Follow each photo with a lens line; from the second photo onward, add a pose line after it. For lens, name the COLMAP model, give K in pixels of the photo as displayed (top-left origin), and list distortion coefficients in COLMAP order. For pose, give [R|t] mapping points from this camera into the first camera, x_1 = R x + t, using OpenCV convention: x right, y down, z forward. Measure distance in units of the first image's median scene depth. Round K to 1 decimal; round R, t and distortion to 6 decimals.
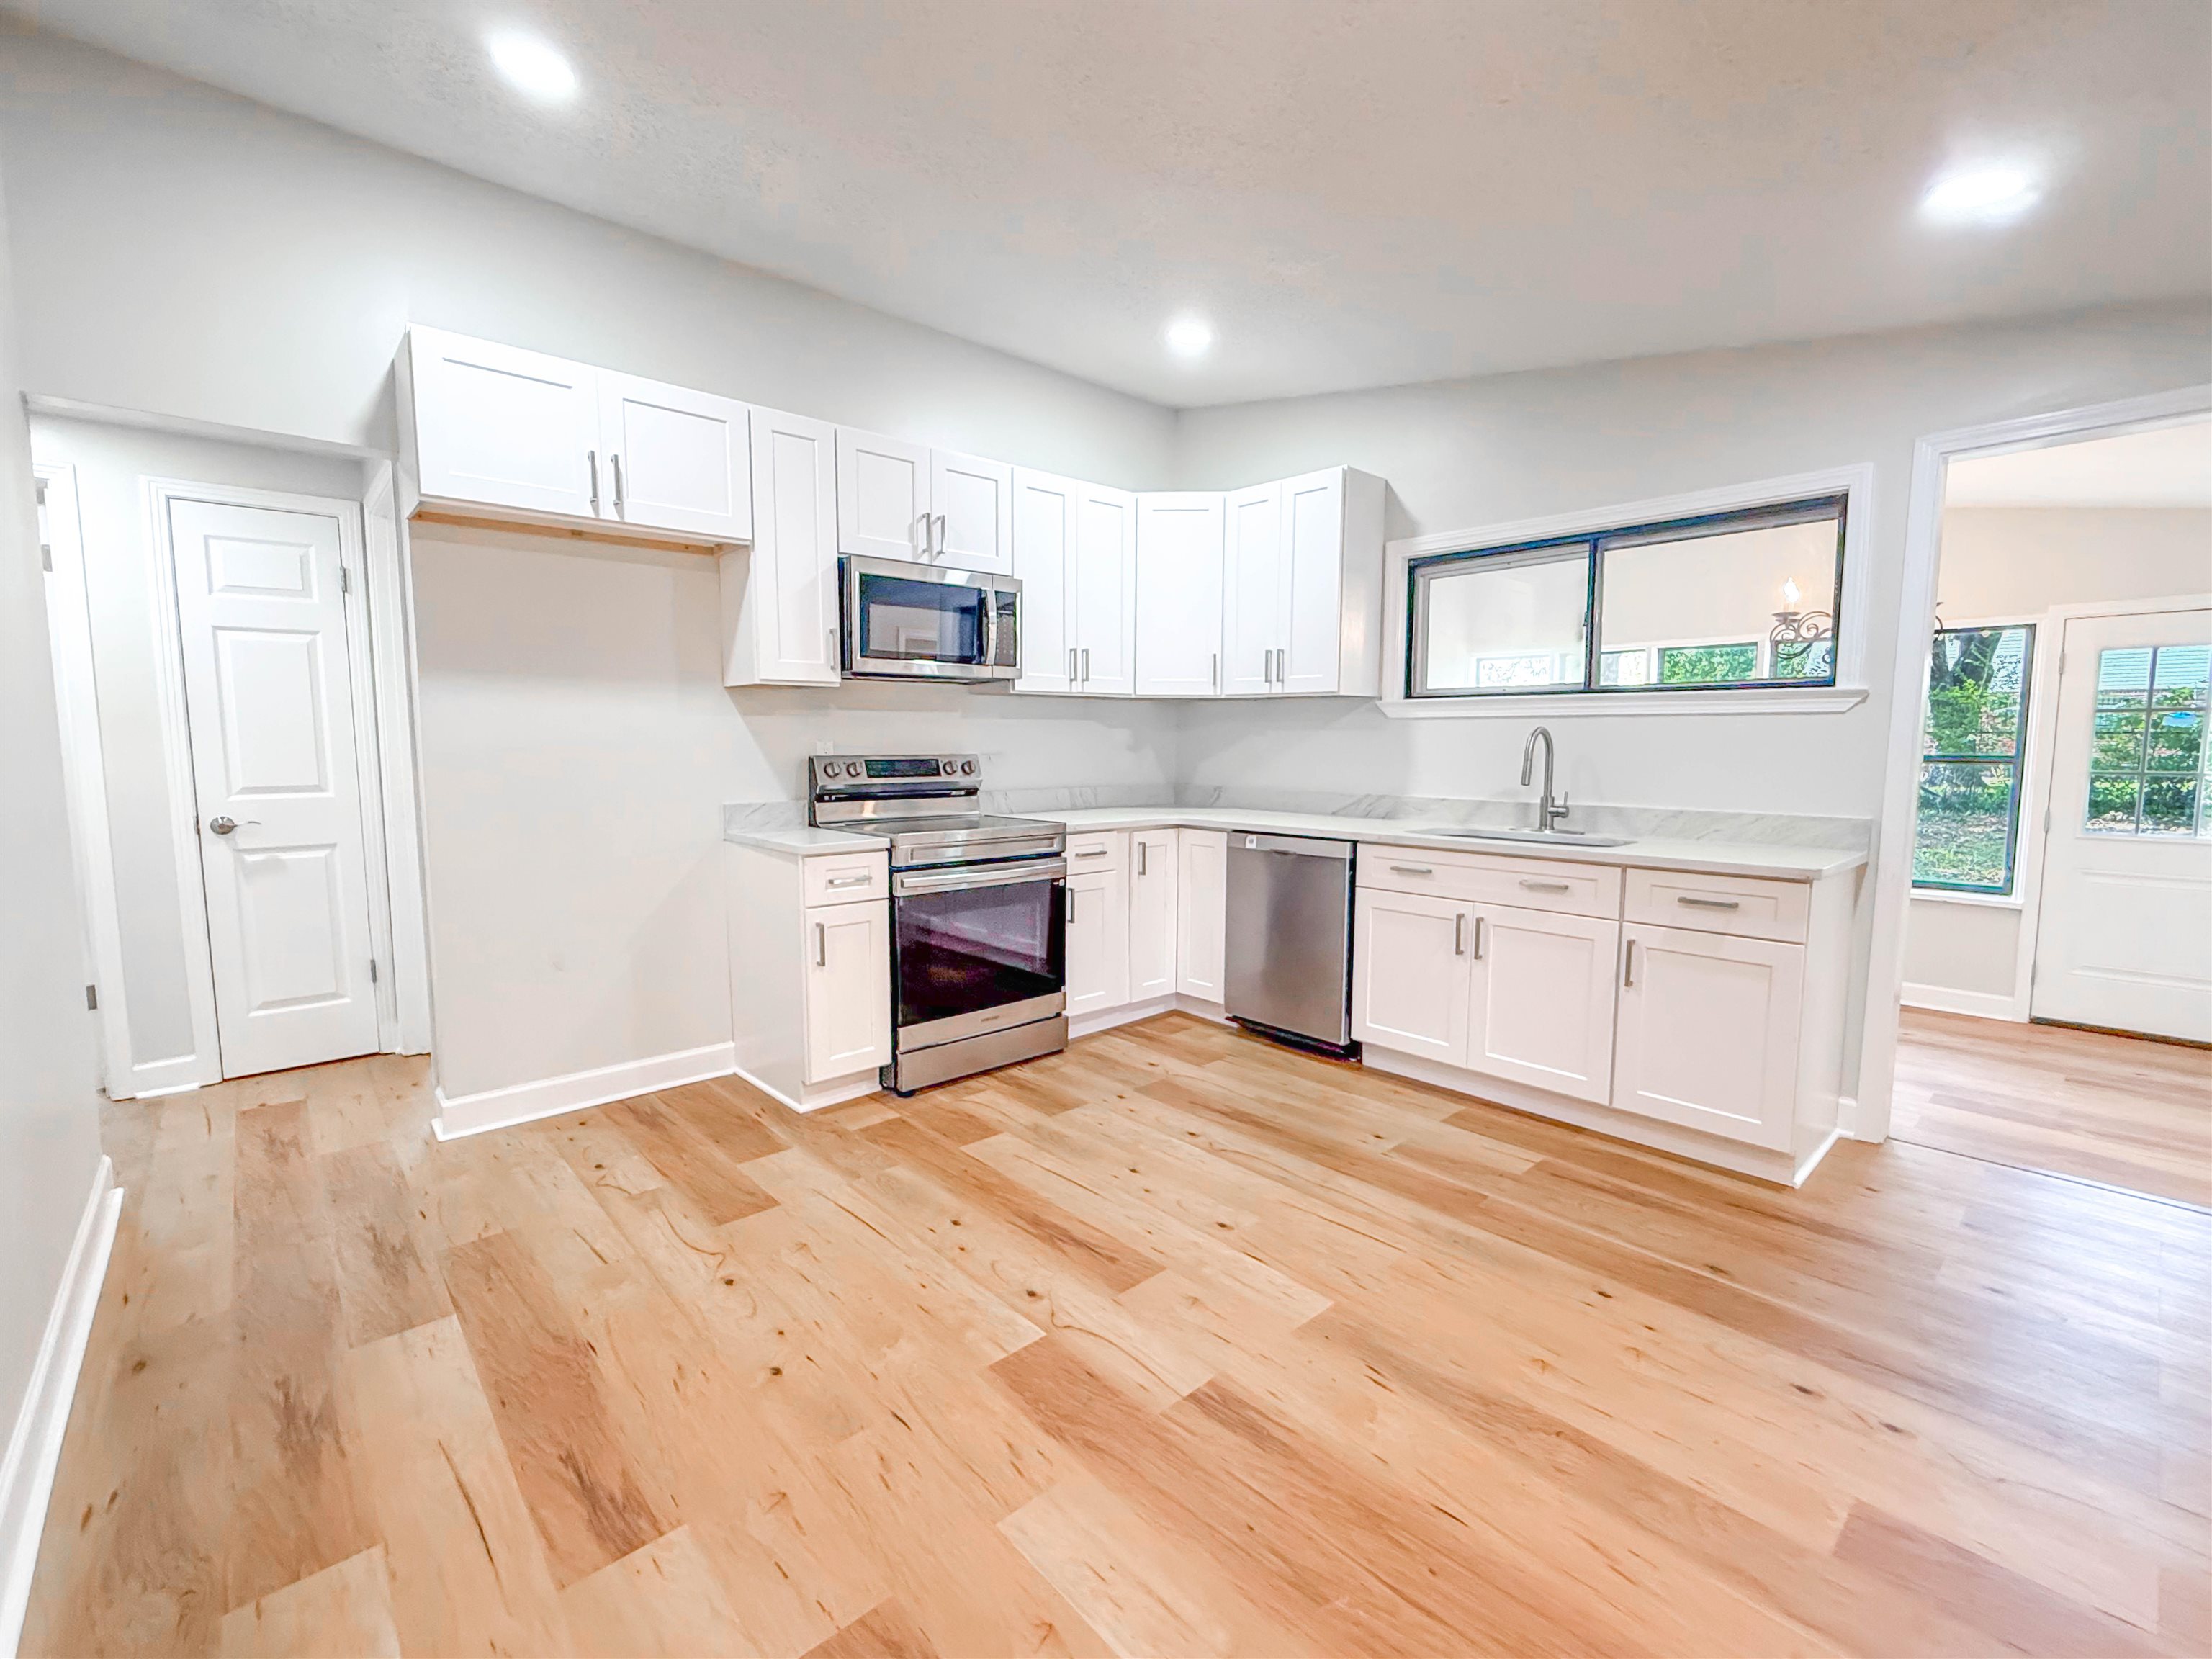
lens RADIAL K [[949.7, 0, 1100.6], [0, 949.7, 826.0], [0, 0, 1]] dist [-0.004136, 0.001068]
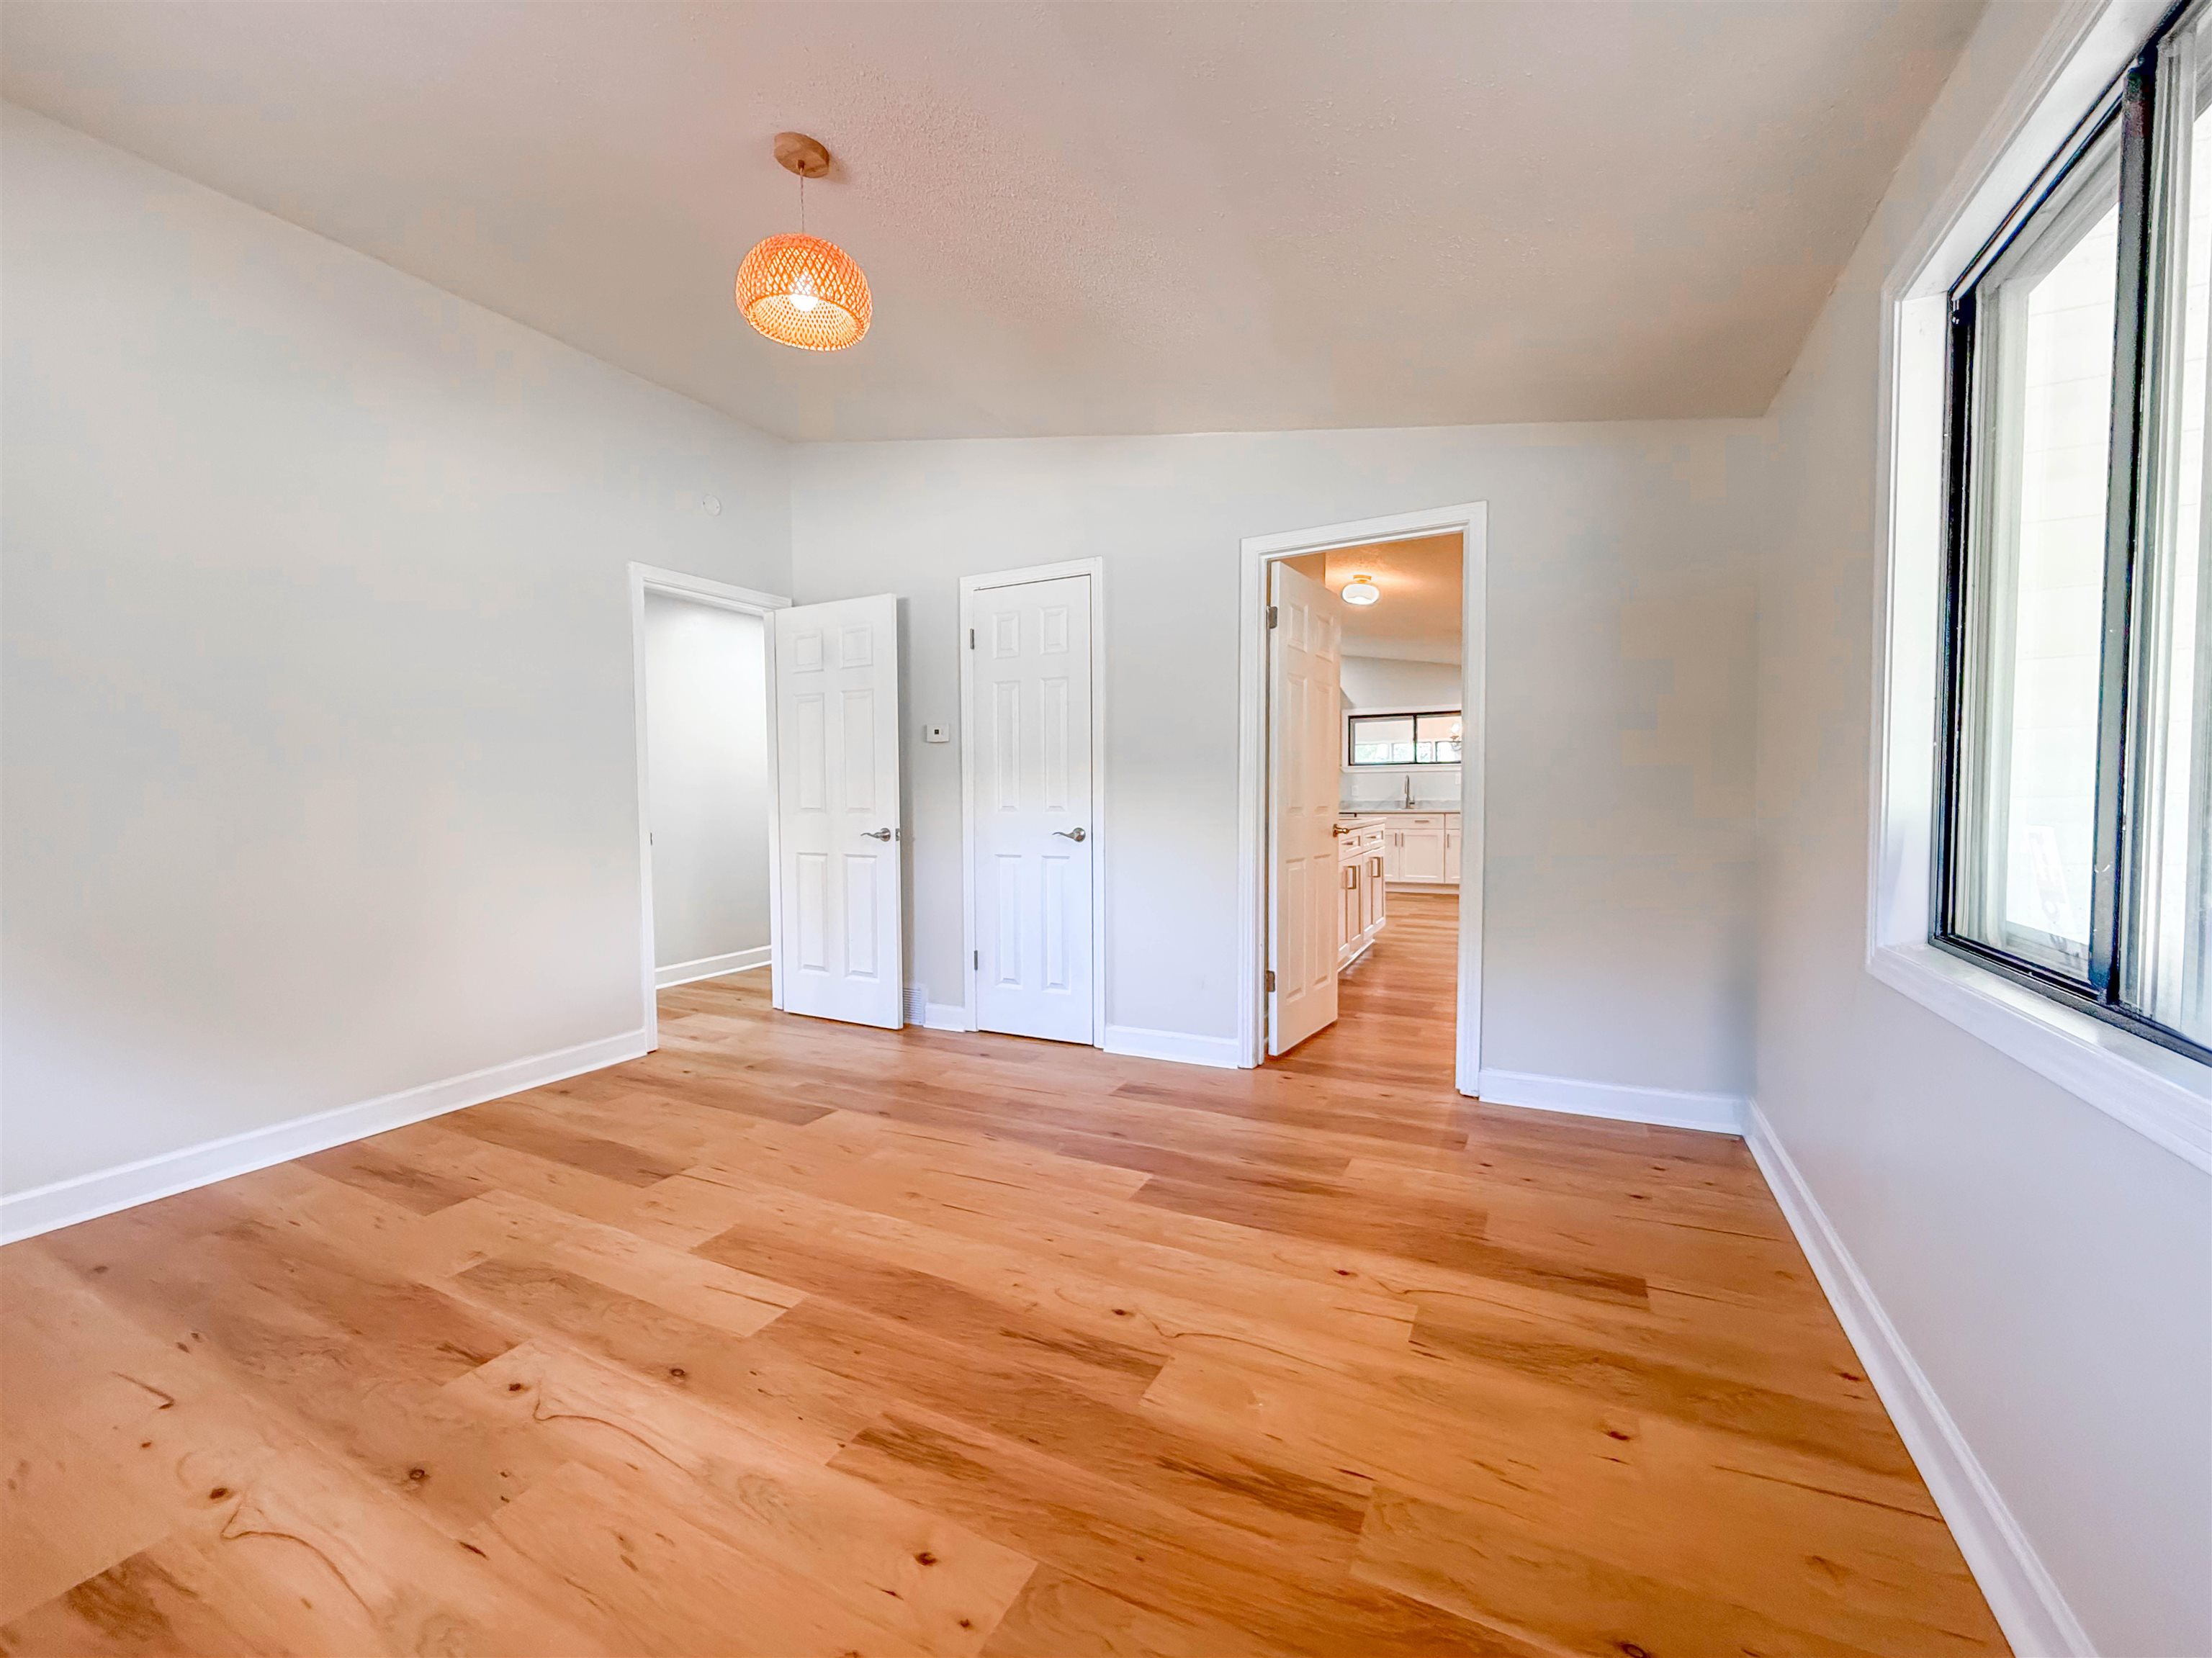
lens RADIAL K [[910.1, 0, 1097.4], [0, 910.1, 820.4], [0, 0, 1]] dist [-0.000243, 0.000571]
pose [[0.937382, -0.024536, 0.347436, -1.571760], [0.045425, 0.997608, -0.052103, 0.157852], [-0.345327, 0.064623, 0.936255, -1.478397]]
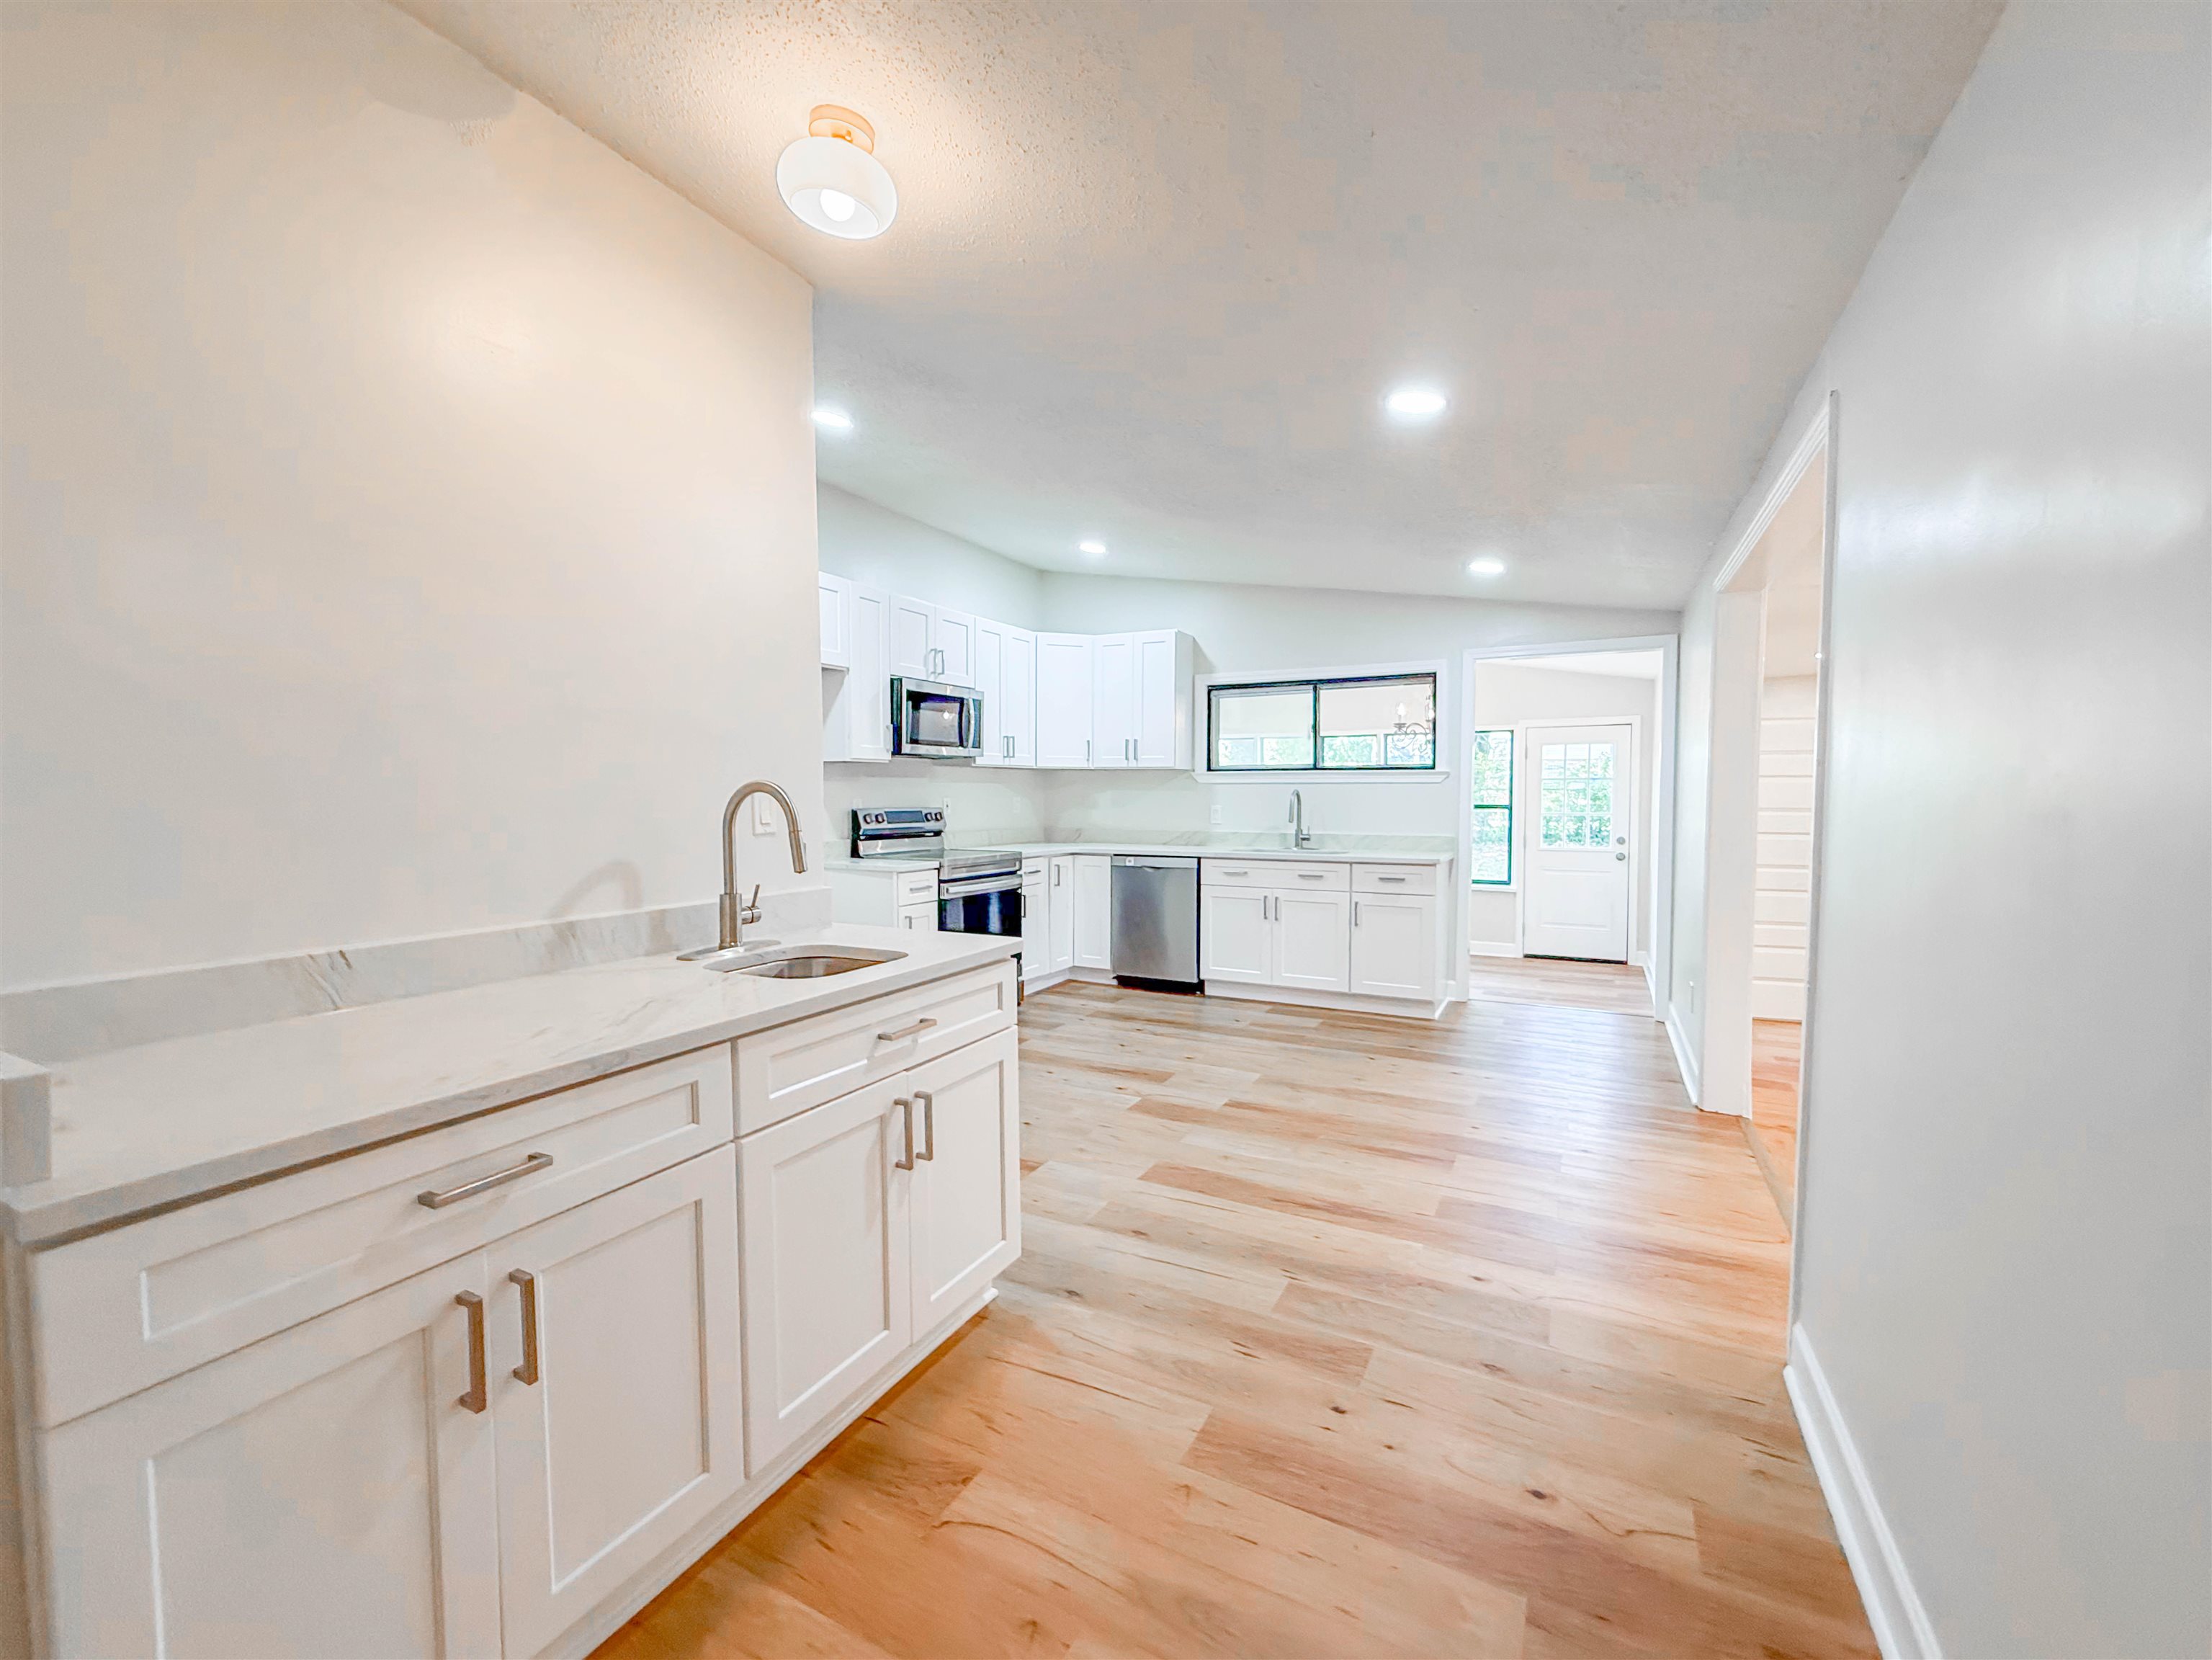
lens RADIAL K [[910.3, 0, 1103.6], [0, 910.3, 825.8], [0, 0, 1]] dist [-0.000243, 0.000571]
pose [[0.939063, -0.013948, 0.343461, -0.460514], [0.032714, 0.998268, -0.048904, 0.034508], [-0.342184, 0.057160, 0.937893, -0.466710]]
